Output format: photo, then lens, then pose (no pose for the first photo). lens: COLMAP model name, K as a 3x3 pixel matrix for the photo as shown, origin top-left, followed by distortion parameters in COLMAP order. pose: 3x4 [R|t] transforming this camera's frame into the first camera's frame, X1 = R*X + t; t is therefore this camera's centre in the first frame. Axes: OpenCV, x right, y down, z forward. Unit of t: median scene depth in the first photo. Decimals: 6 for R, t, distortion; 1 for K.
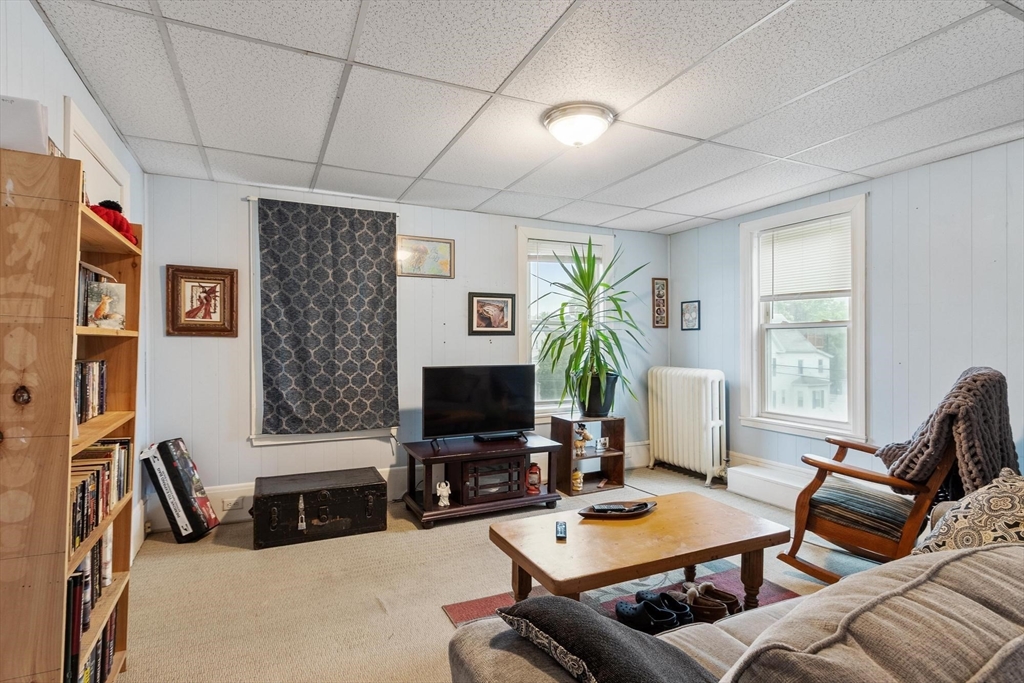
lens RADIAL K [[510.0, 0, 506.0], [0, 510.0, 339.1], [0, 0, 1]] dist [-0.005645, -0.000892]
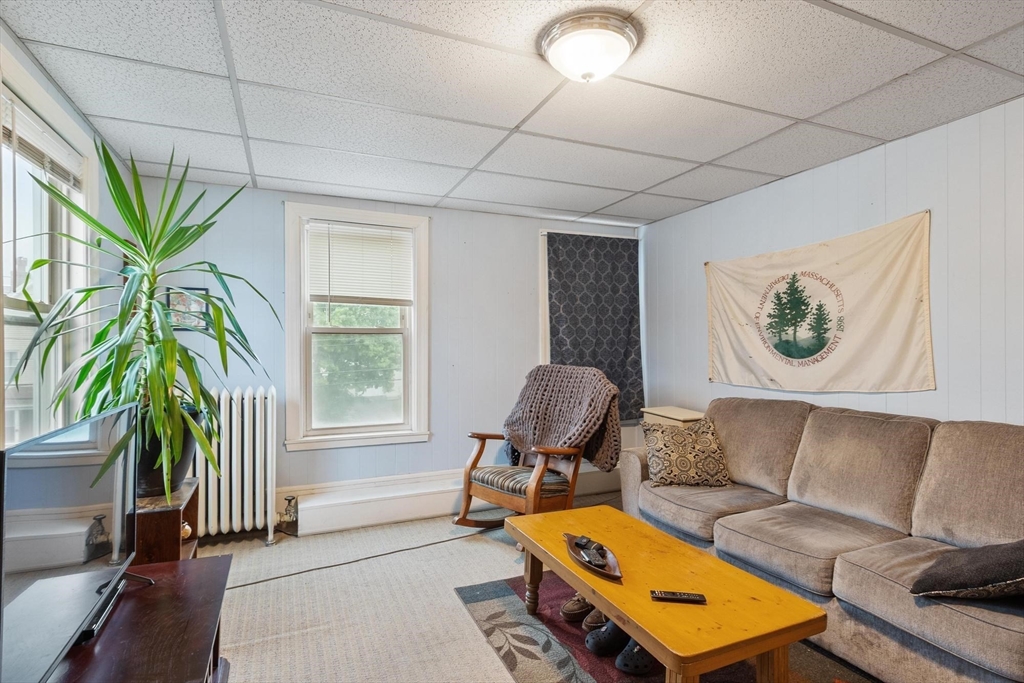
lens RADIAL K [[510.0, 0, 510.4], [0, 510.0, 344.9], [0, 0, 1]] dist [-0.005645, -0.000892]
pose [[0.027498, 0.005658, 0.999606, -0.416546], [-0.004357, 0.999975, -0.005541, 0.003660], [-0.999612, -0.004203, 0.027522, 0.772588]]
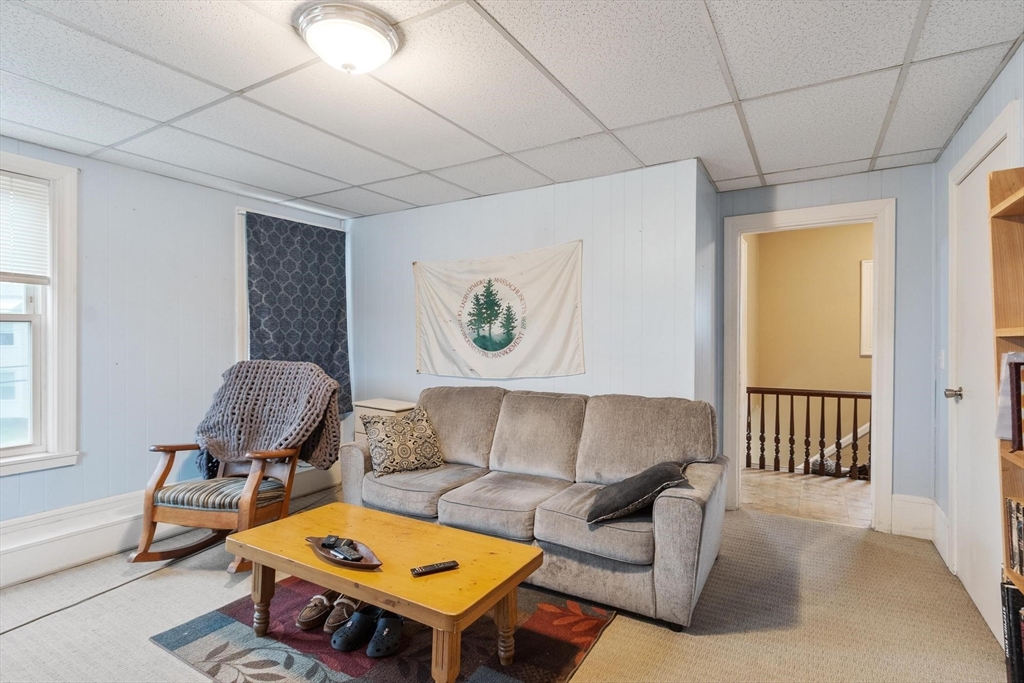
lens RADIAL K [[510.0, 0, 517.7], [0, 510.0, 342.1], [0, 0, 1]] dist [-0.005645, -0.000892]
pose [[-0.566865, -0.001960, 0.823808, -0.415582], [-0.005656, 0.999983, -0.001512, 0.003167], [-0.823791, -0.005517, -0.566866, 0.856839]]
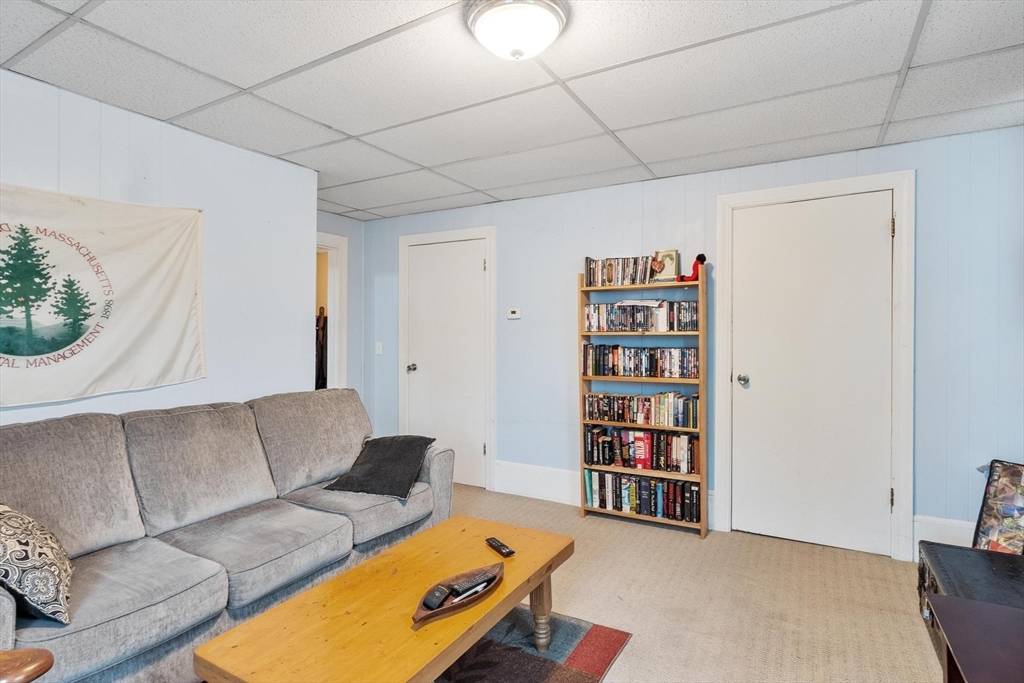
lens RADIAL K [[510.0, 0, 510.2], [0, 510.0, 337.2], [0, 0, 1]] dist [-0.005645, -0.000892]
pose [[-0.826399, 0.001434, -0.563083, 0.415564], [0.005415, 0.999971, -0.005400, 0.005451], [0.563059, -0.007512, -0.826383, 1.122369]]
